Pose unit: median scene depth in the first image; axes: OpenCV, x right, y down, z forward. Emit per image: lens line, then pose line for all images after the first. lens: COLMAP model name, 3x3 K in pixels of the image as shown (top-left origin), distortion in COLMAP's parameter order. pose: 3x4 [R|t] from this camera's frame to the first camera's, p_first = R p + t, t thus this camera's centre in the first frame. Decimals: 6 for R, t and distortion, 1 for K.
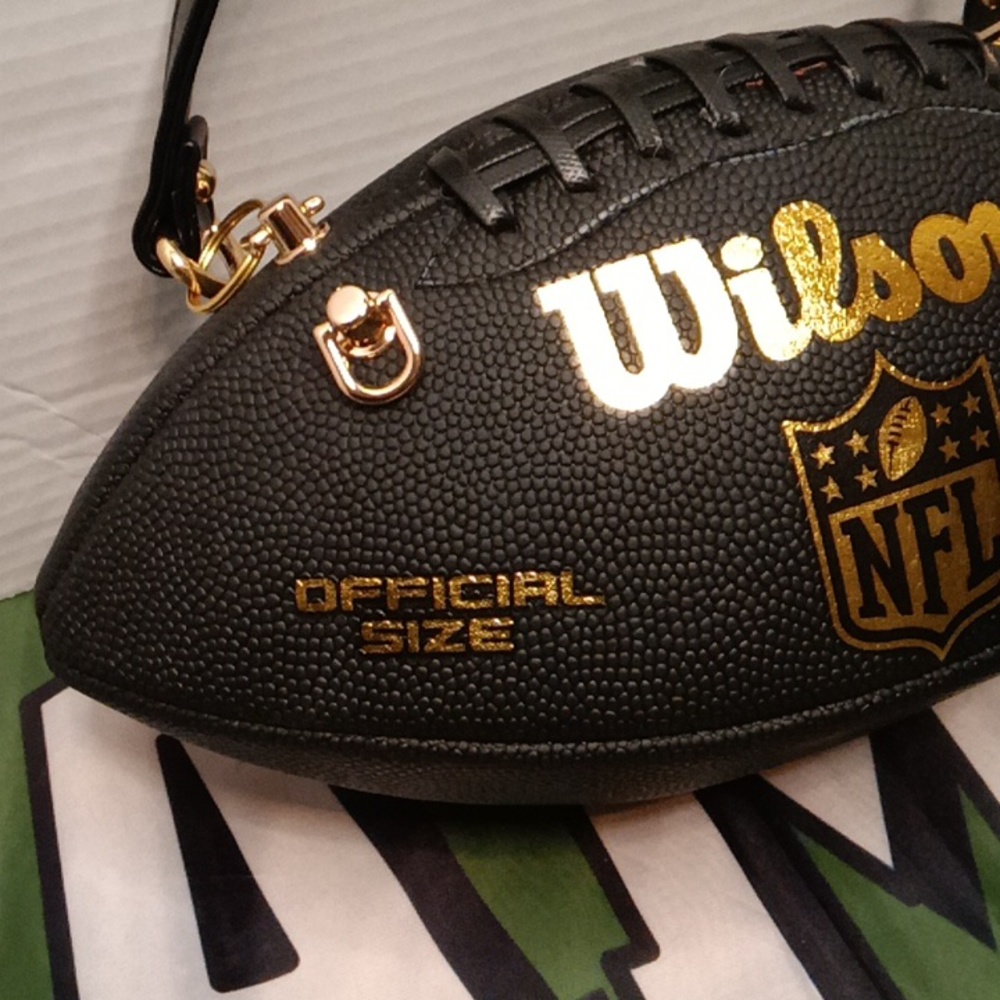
lens RADIAL K [[1686.7, 0, 488.9], [0, 1686.7, 488.7], [0, 0, 1]] dist [0.022723, 0.204848]
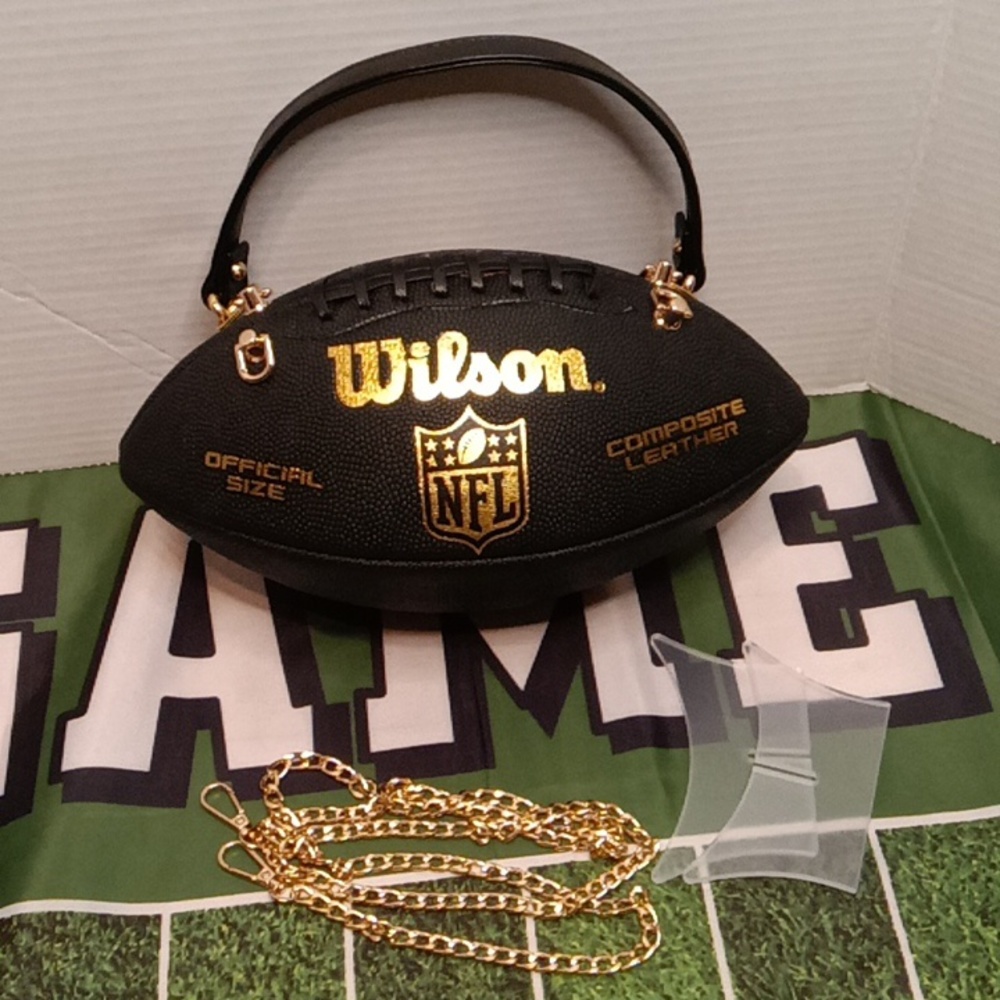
lens RADIAL K [[1656.3, 0, 496.4], [0, 1656.3, 522.0], [0, 0, 1]] dist [0.036040, 0.010331]
pose [[0.943896, 0.218773, -0.247383, 0.833349], [-0.223644, 0.974633, 0.008597, 0.040144], [0.242988, 0.047211, 0.968880, -1.075052]]
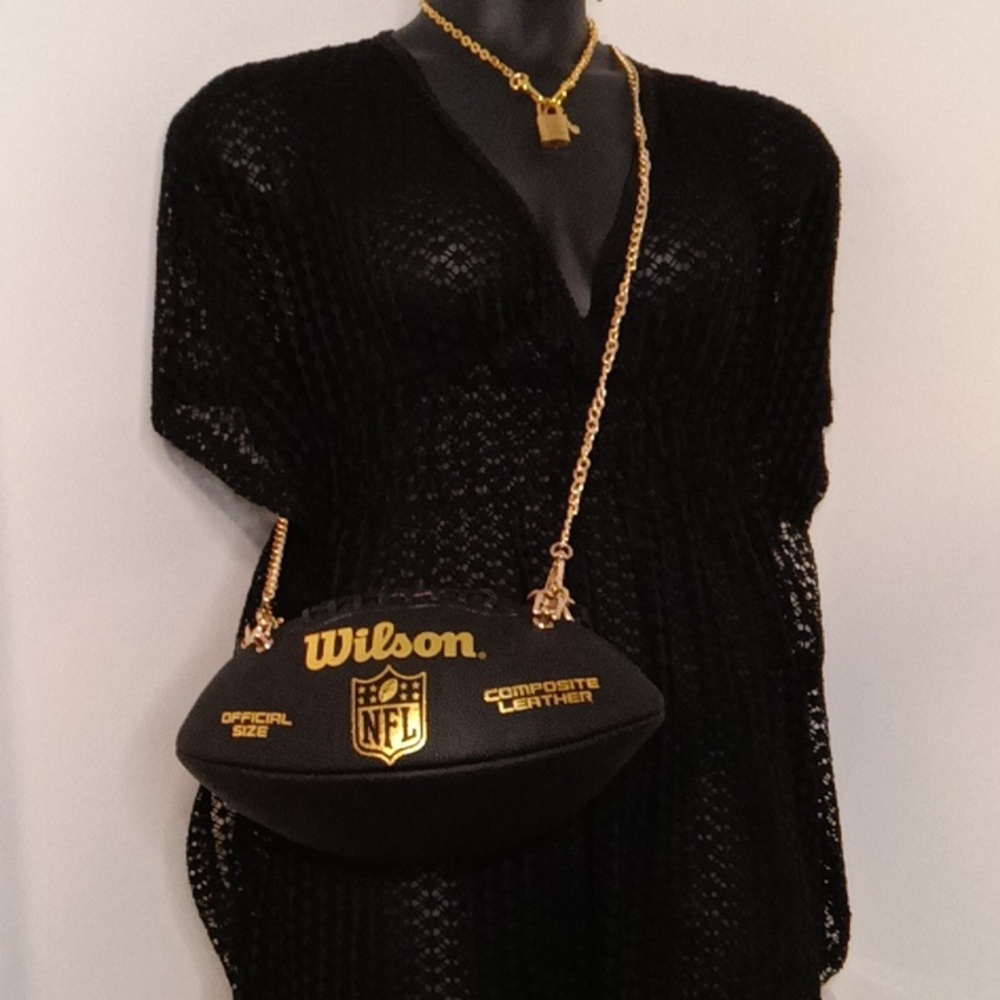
lens RADIAL K [[1656.3, 0, 496.4], [0, 1656.3, 522.0], [0, 0, 1]] dist [0.036040, 0.010331]
pose [[0.864183, 0.035743, -0.501907, 1.987483], [-0.266277, 0.878845, -0.395889, 0.878478], [0.426948, 0.475767, 0.769000, -1.472168]]
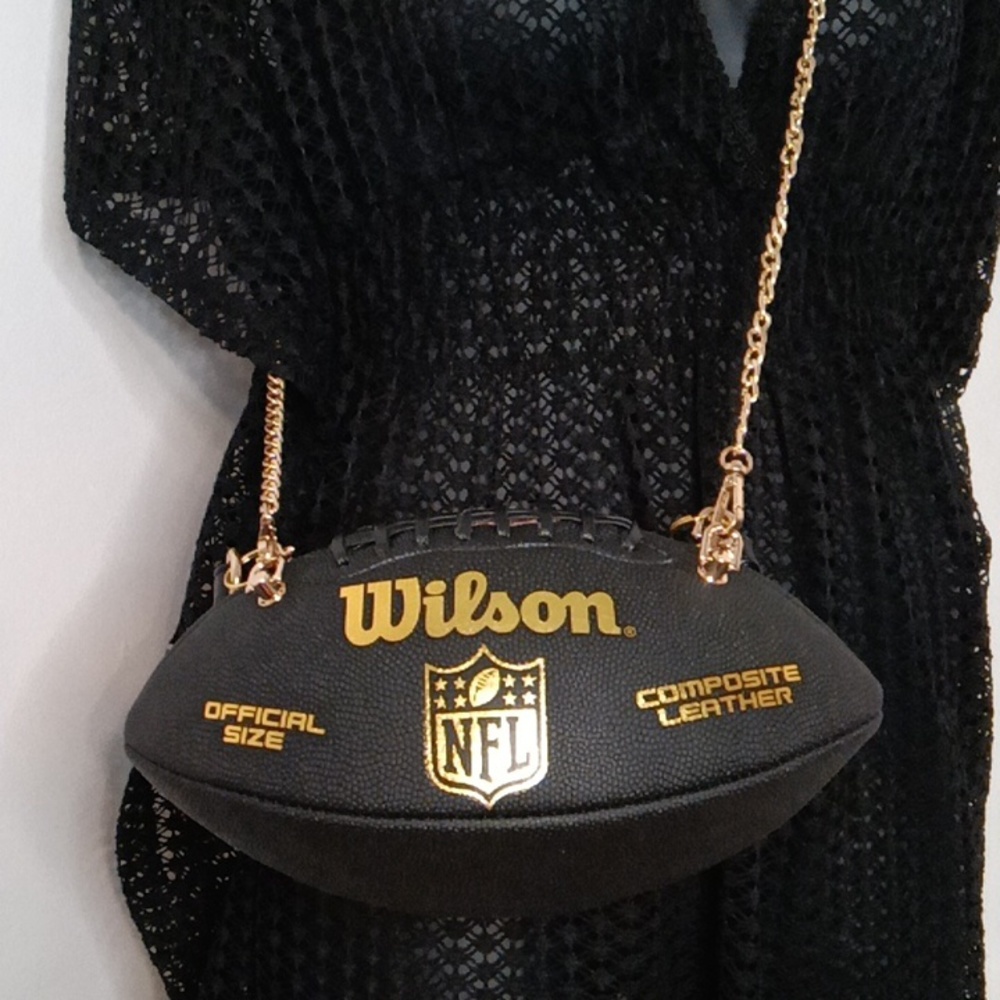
lens RADIAL K [[1656.3, 0, 496.4], [0, 1656.3, 522.0], [0, 0, 1]] dist [0.036040, 0.010331]
pose [[0.902042, 0.124346, -0.413350, 1.046014], [-0.264393, 0.916113, -0.301387, 0.379054], [0.341199, 0.381150, 0.859248, -0.749836]]
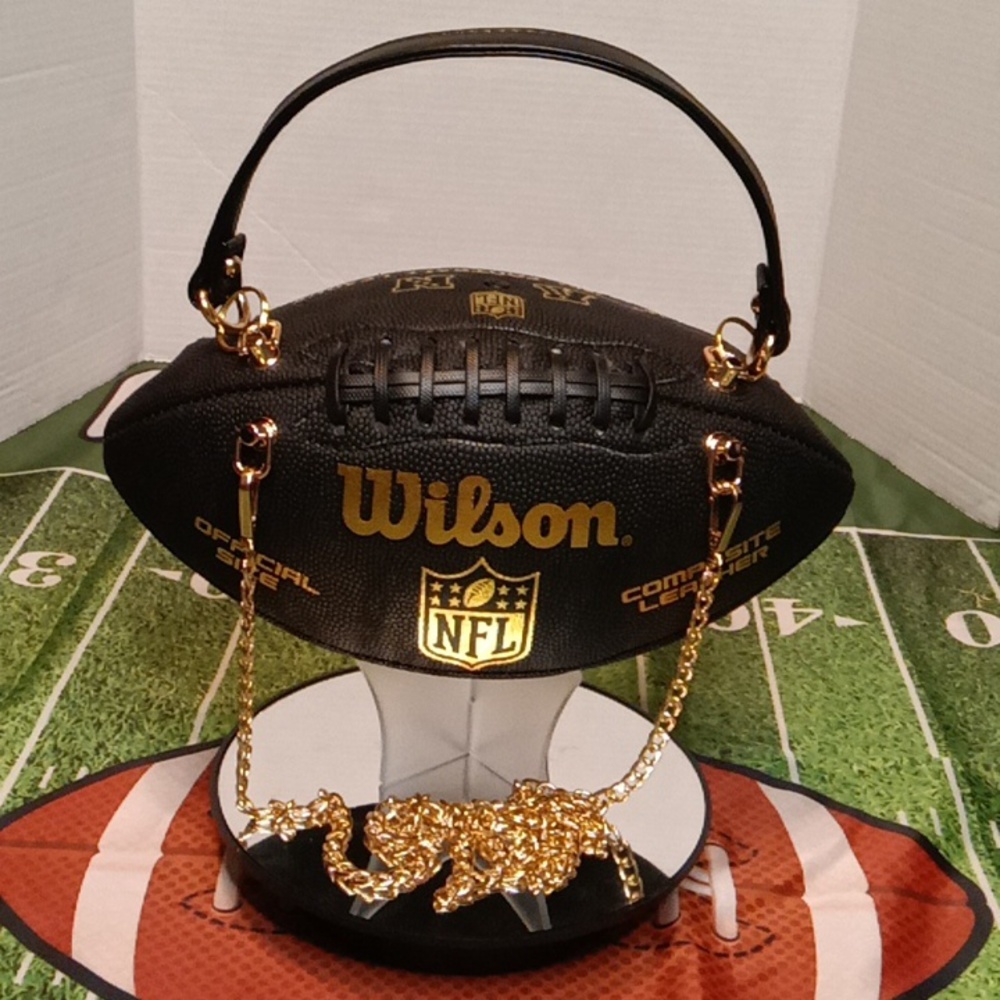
lens RADIAL K [[1656.3, 0, 496.4], [0, 1656.3, 522.0], [0, 0, 1]] dist [0.036040, 0.010331]
pose [[0.894271, 0.445699, -0.040383, 0.308074], [-0.363600, 0.776210, 0.515066, -1.147642], [0.260910, -0.445926, 0.856199, -0.682067]]
